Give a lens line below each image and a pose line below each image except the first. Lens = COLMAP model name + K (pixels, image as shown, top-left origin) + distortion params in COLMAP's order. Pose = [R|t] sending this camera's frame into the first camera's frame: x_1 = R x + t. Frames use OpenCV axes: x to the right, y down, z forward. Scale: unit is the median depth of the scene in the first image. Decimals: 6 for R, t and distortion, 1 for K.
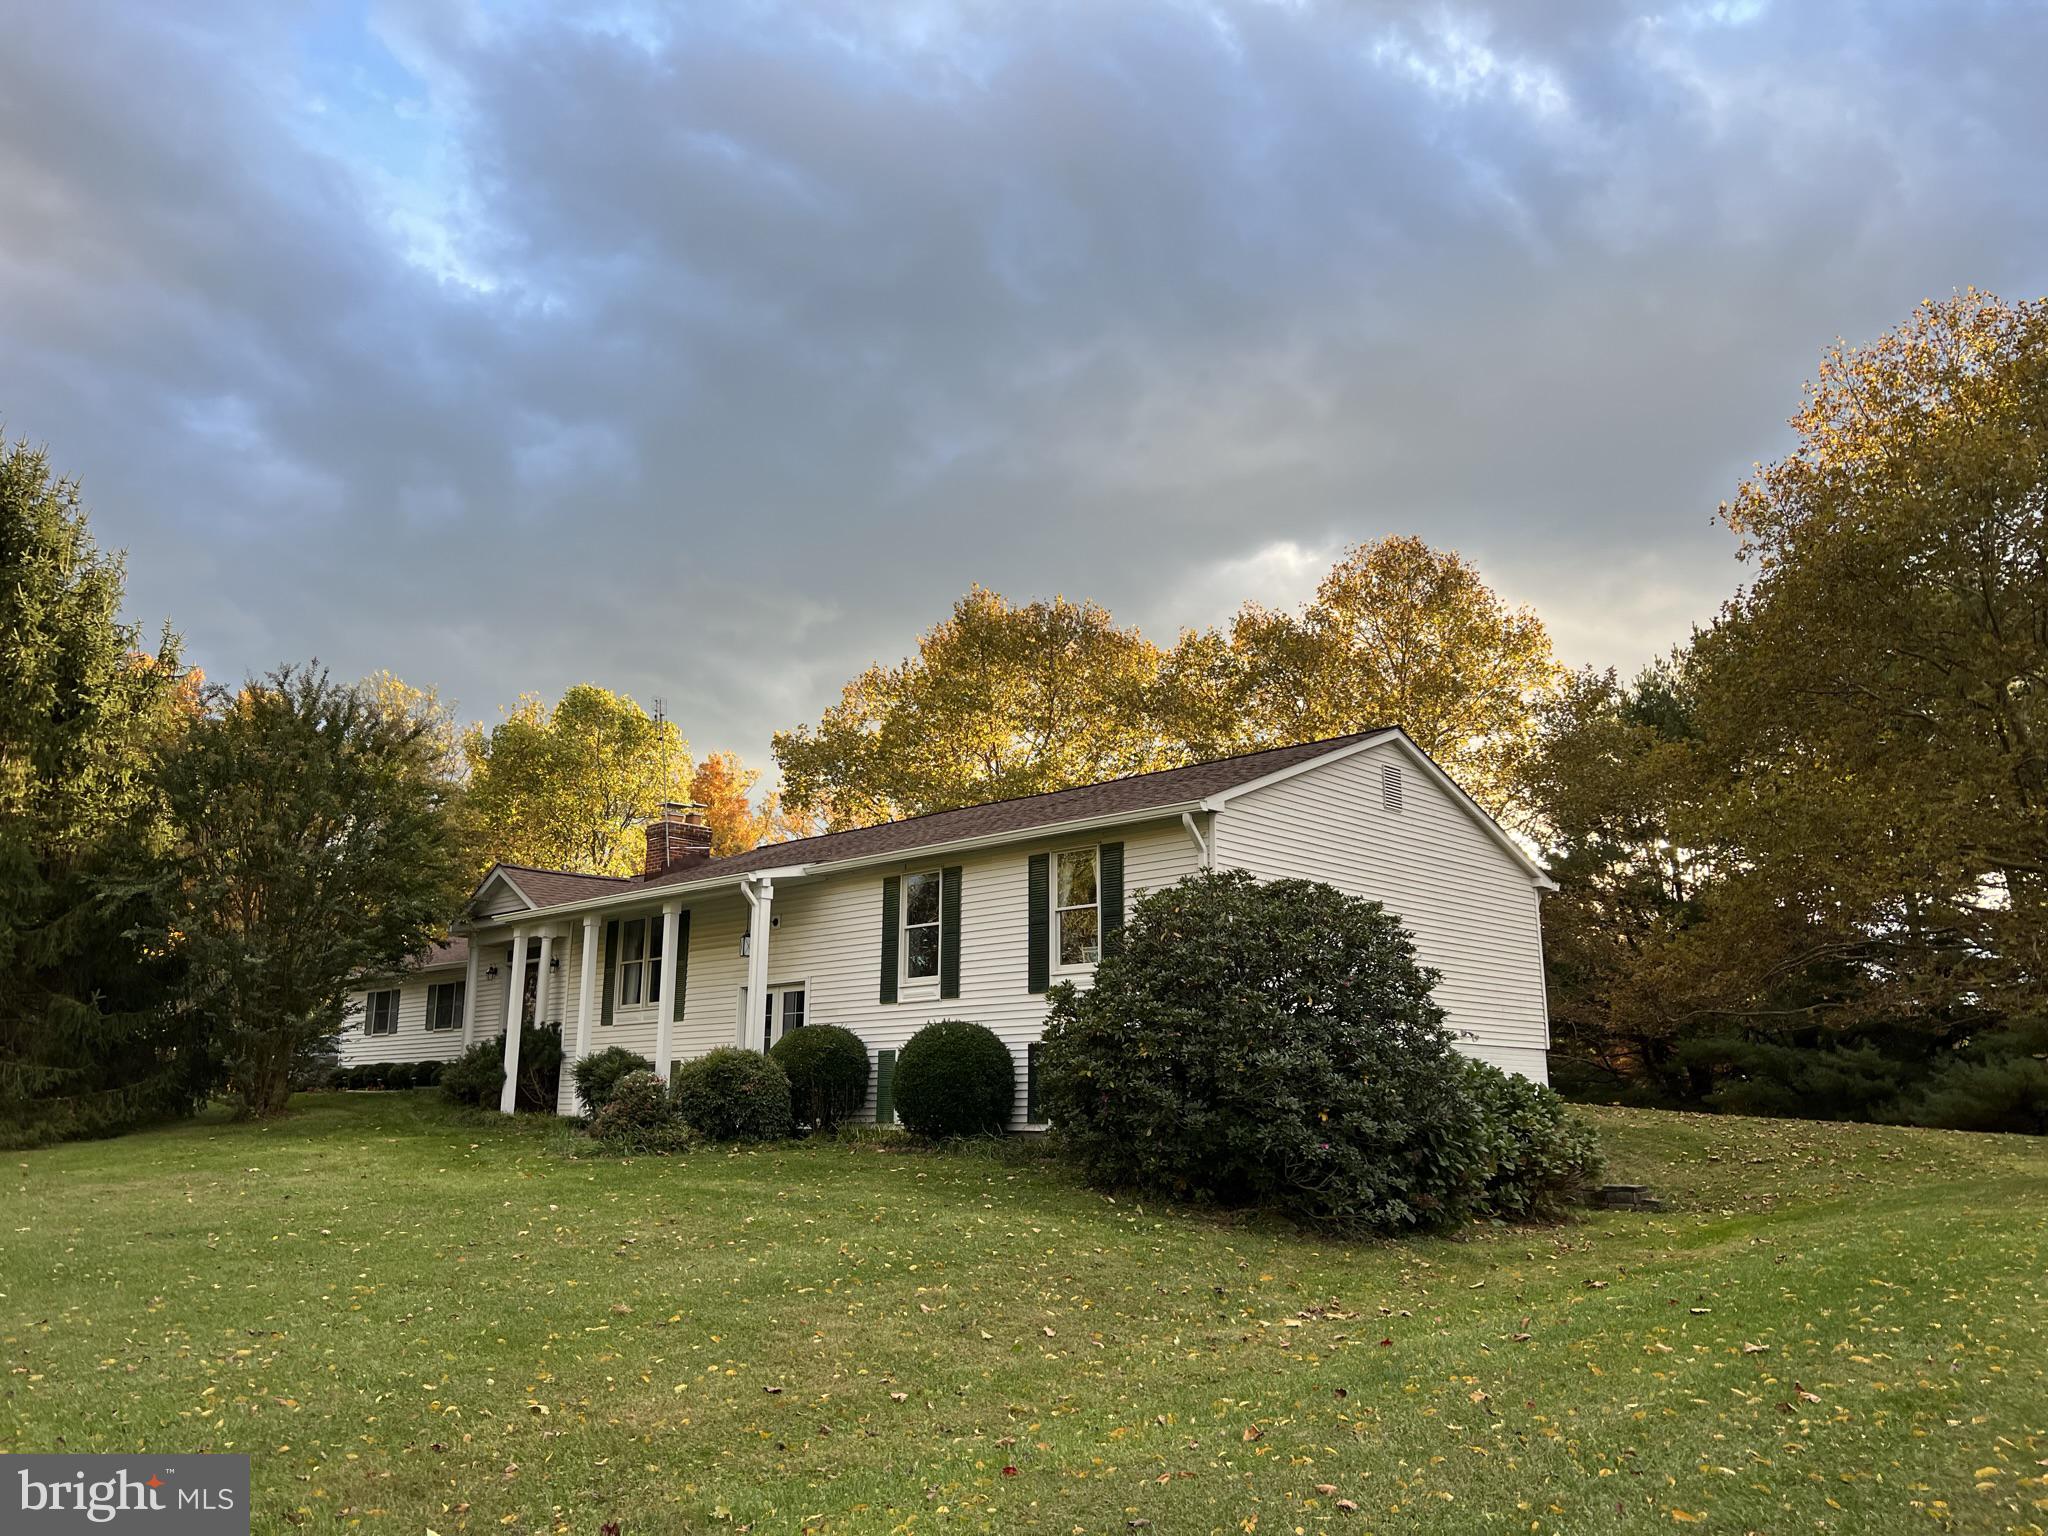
lens RADIAL K [[1540.0, 0, 1040.4], [0, 1540.0, 768.2], [0, 0, 1]] dist [0.069560, -0.072327]
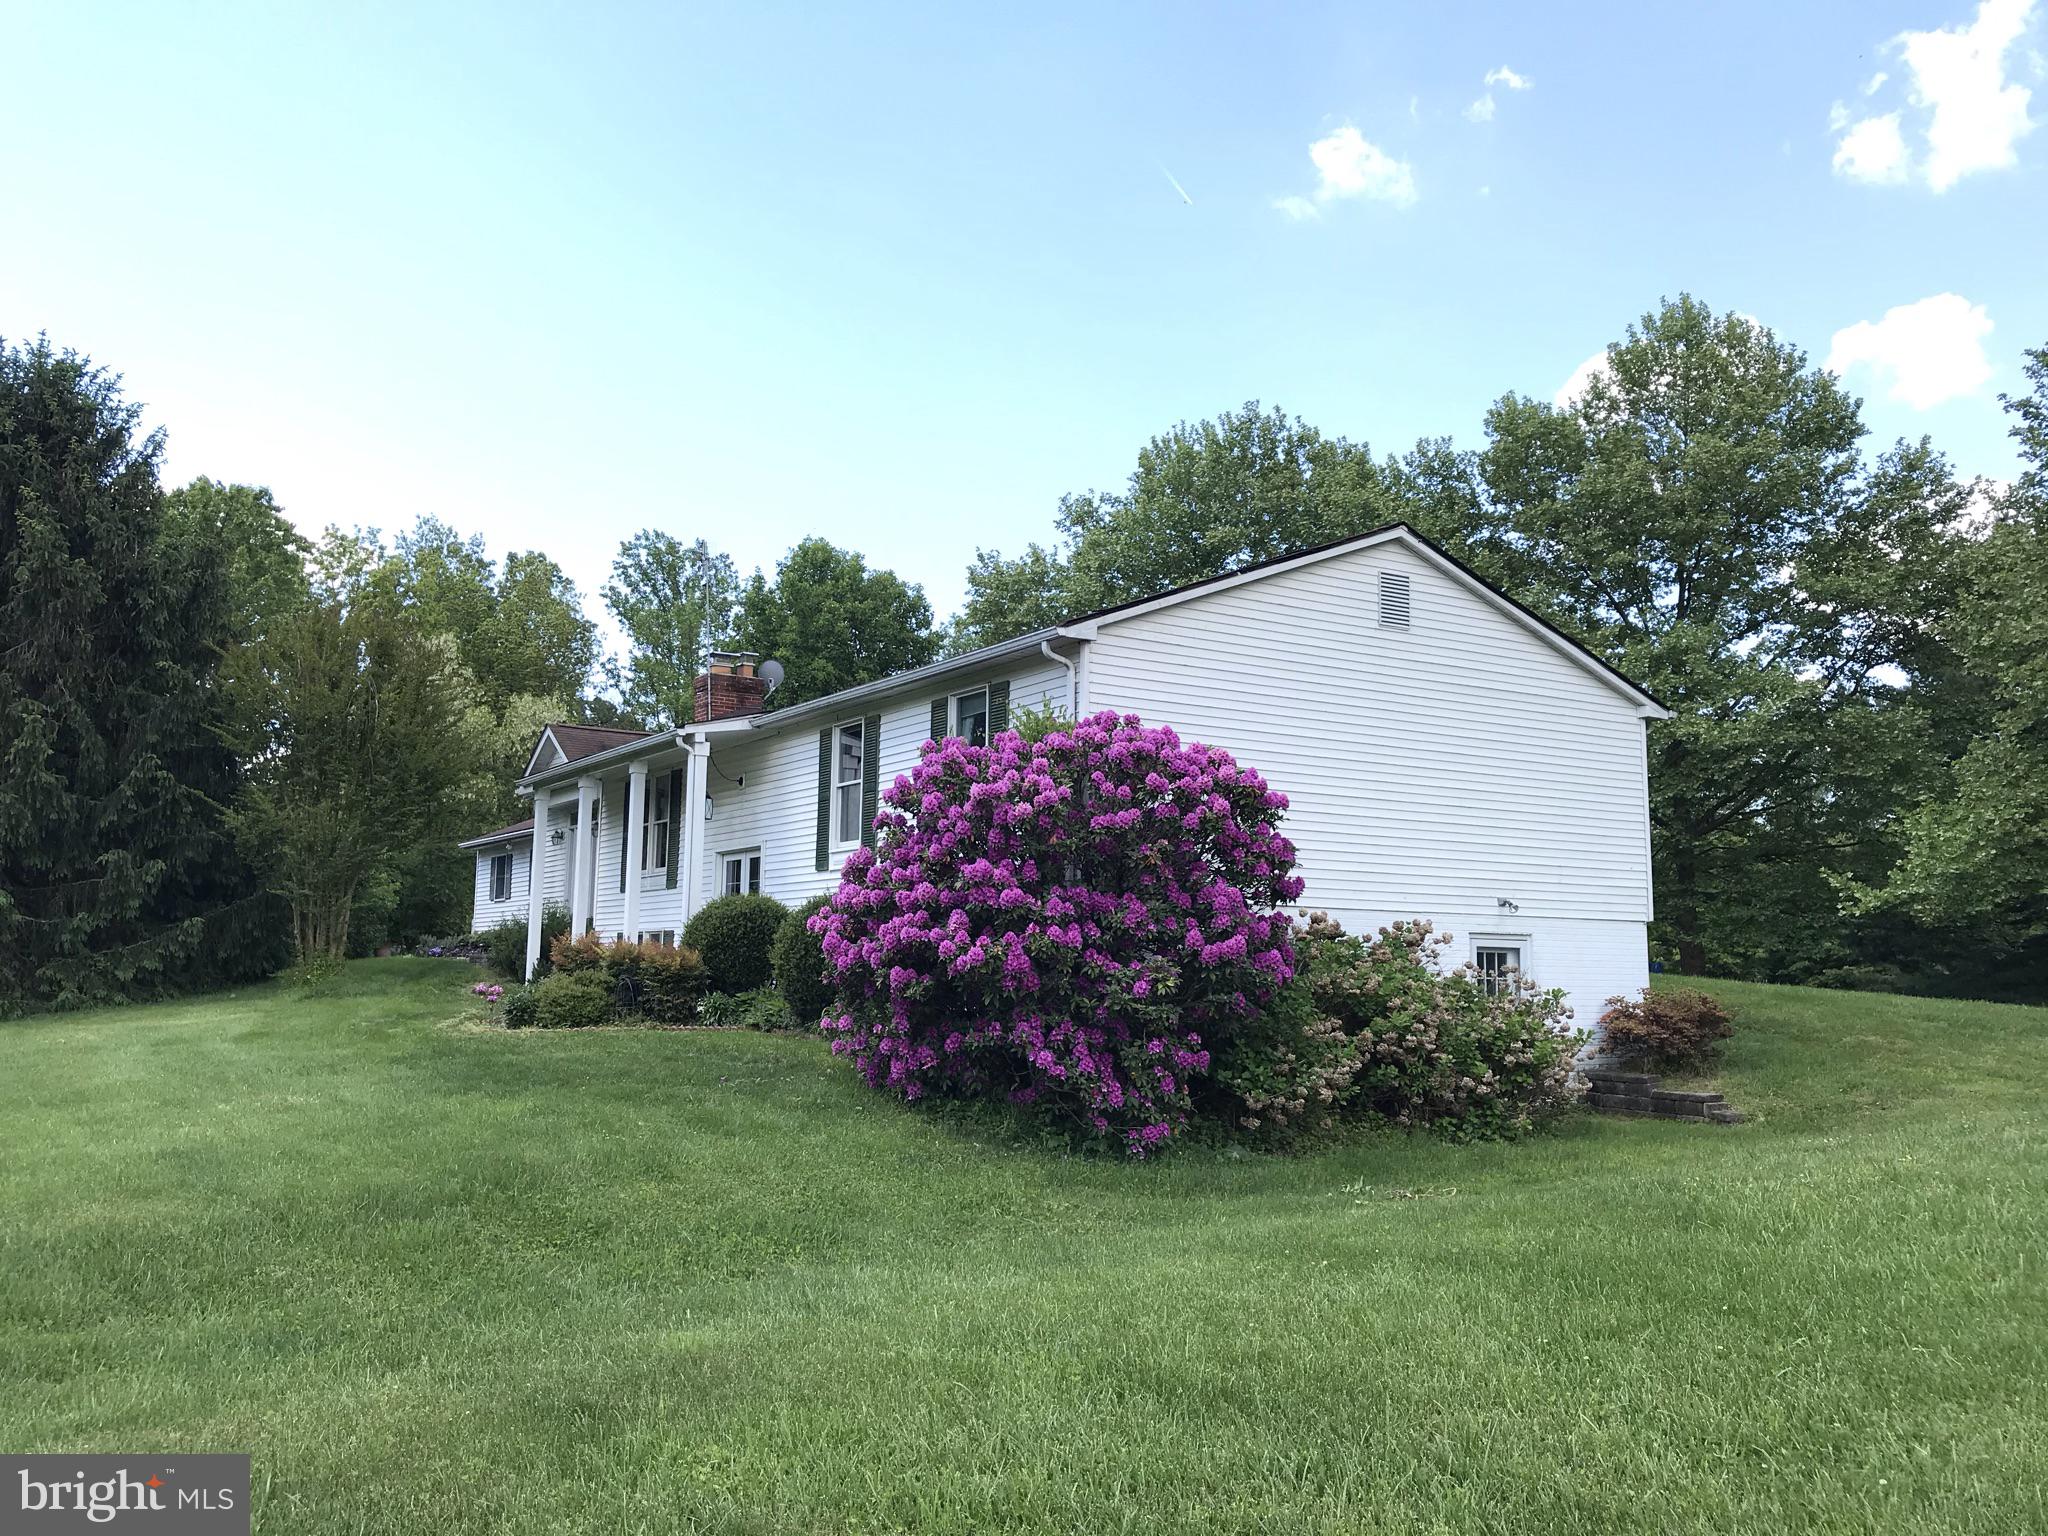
lens RADIAL K [[1695.4, 0, 1010.6], [0, 1695.4, 760.6], [0, 0, 1]] dist [0.052745, -0.001947]
pose [[0.967834, -0.021792, -0.250644, 0.253408], [0.044498, 0.995362, 0.085284, 0.011361], [0.247623, -0.093694, 0.964315, 0.093431]]
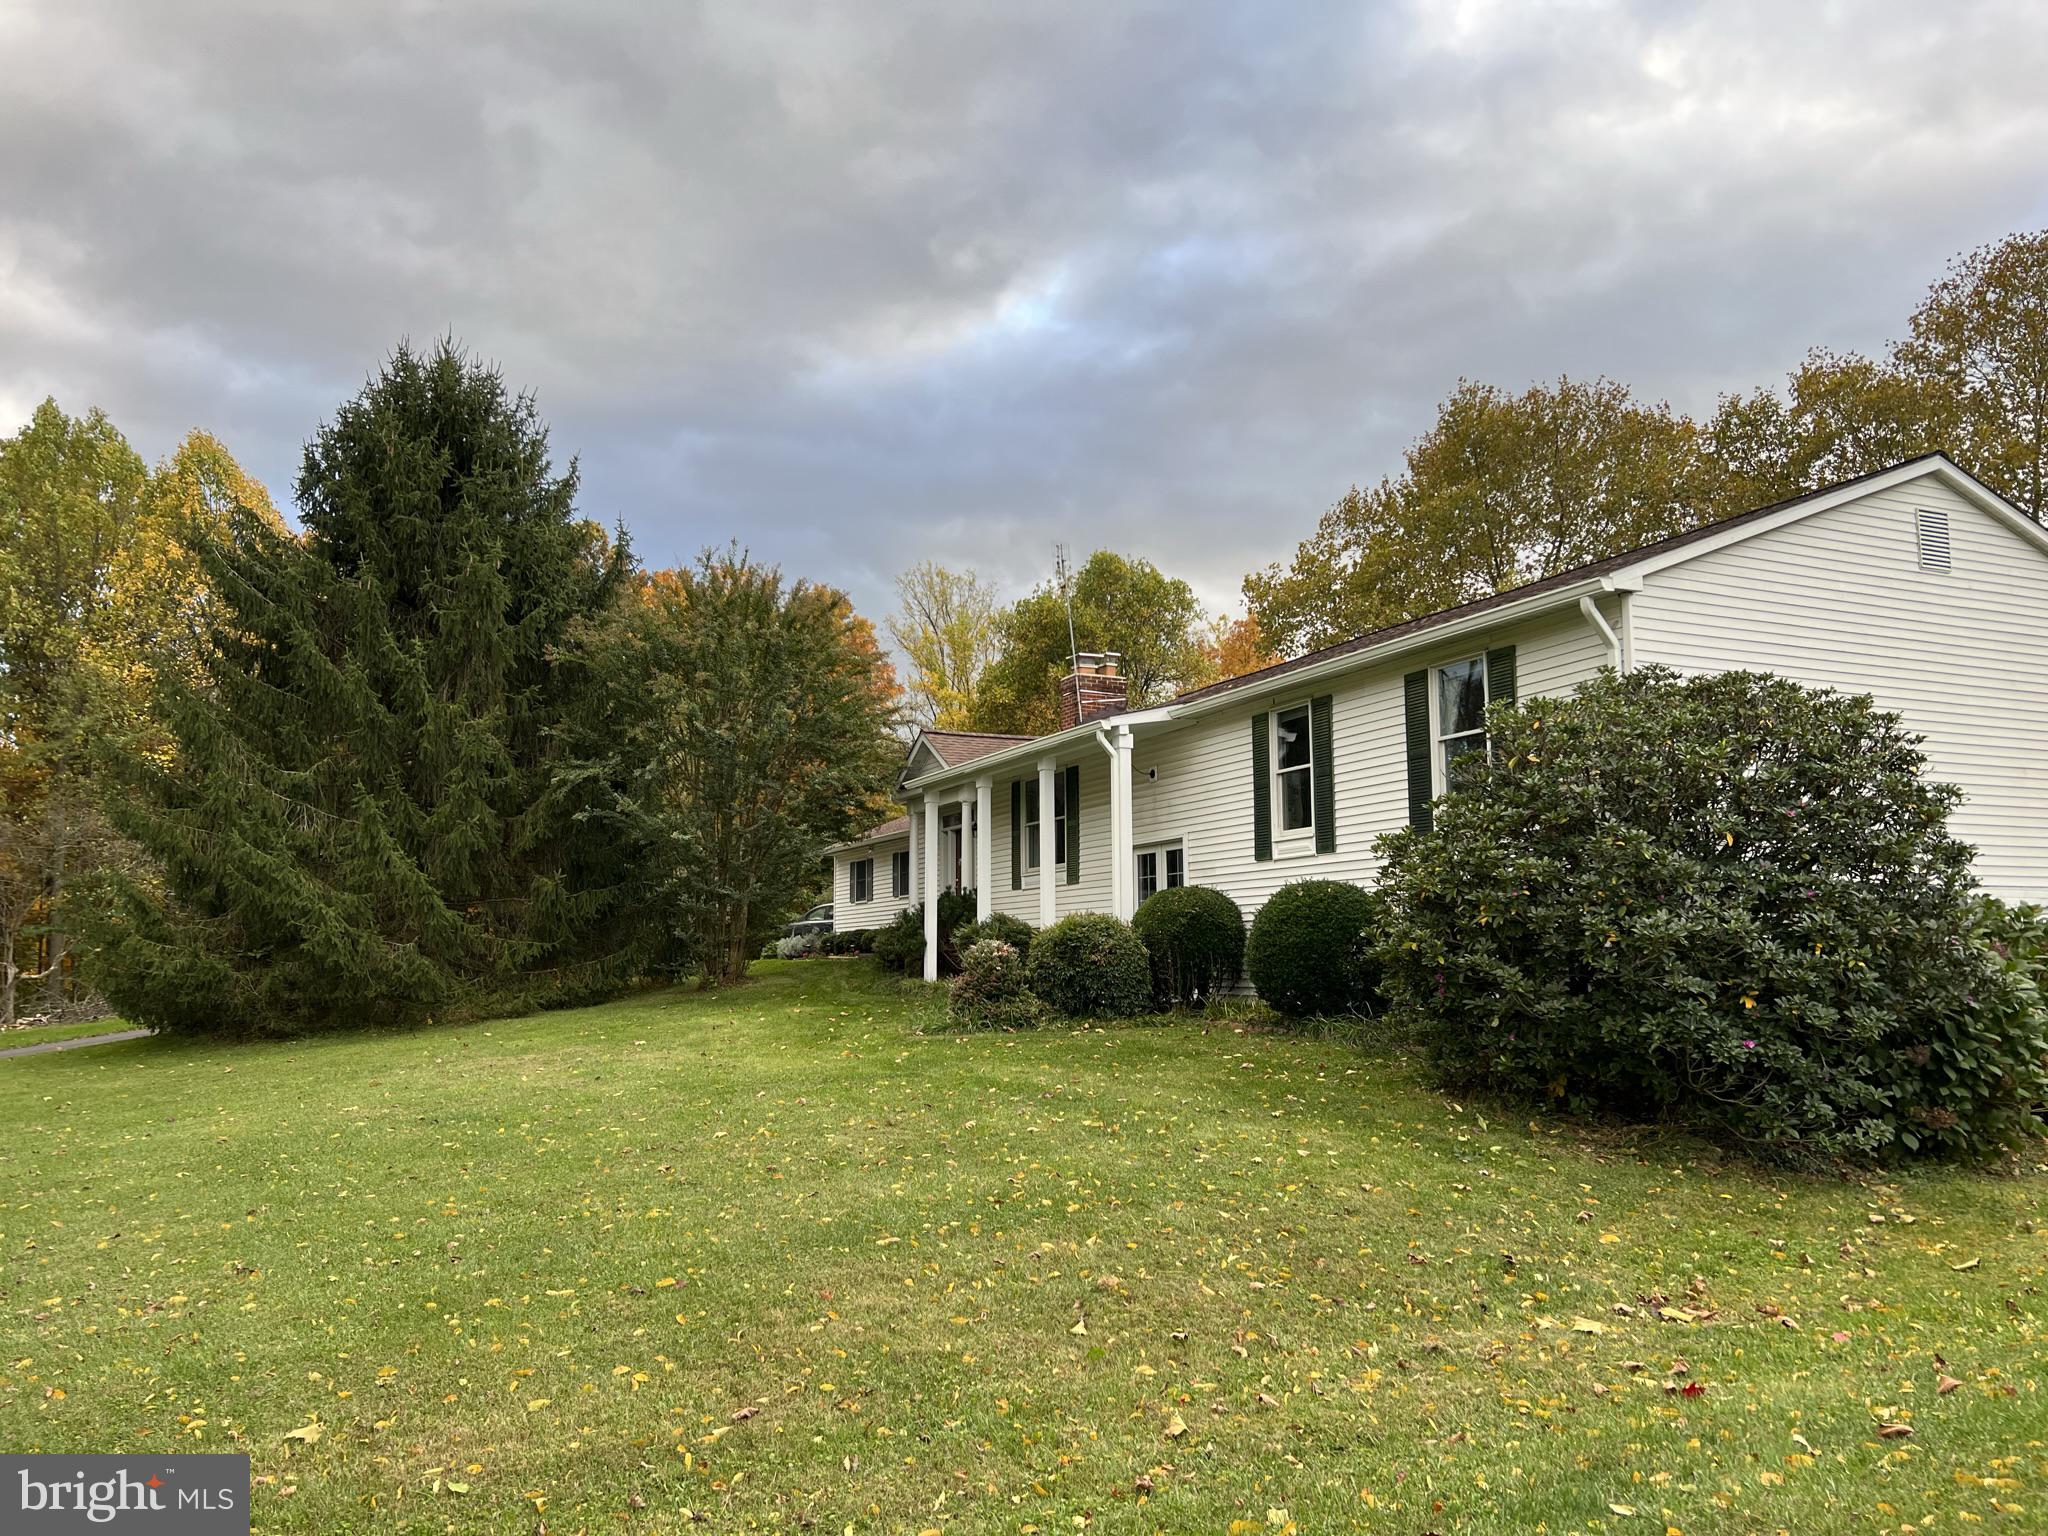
lens RADIAL K [[1540.0, 0, 1026.9], [0, 1540.0, 795.8], [0, 0, 1]] dist [0.069560, -0.072327]
pose [[0.929748, -0.049486, -0.364857, 0.094862], [0.089421, 0.991607, 0.093375, 0.024931], [0.357174, -0.119441, 0.926370, 0.161573]]
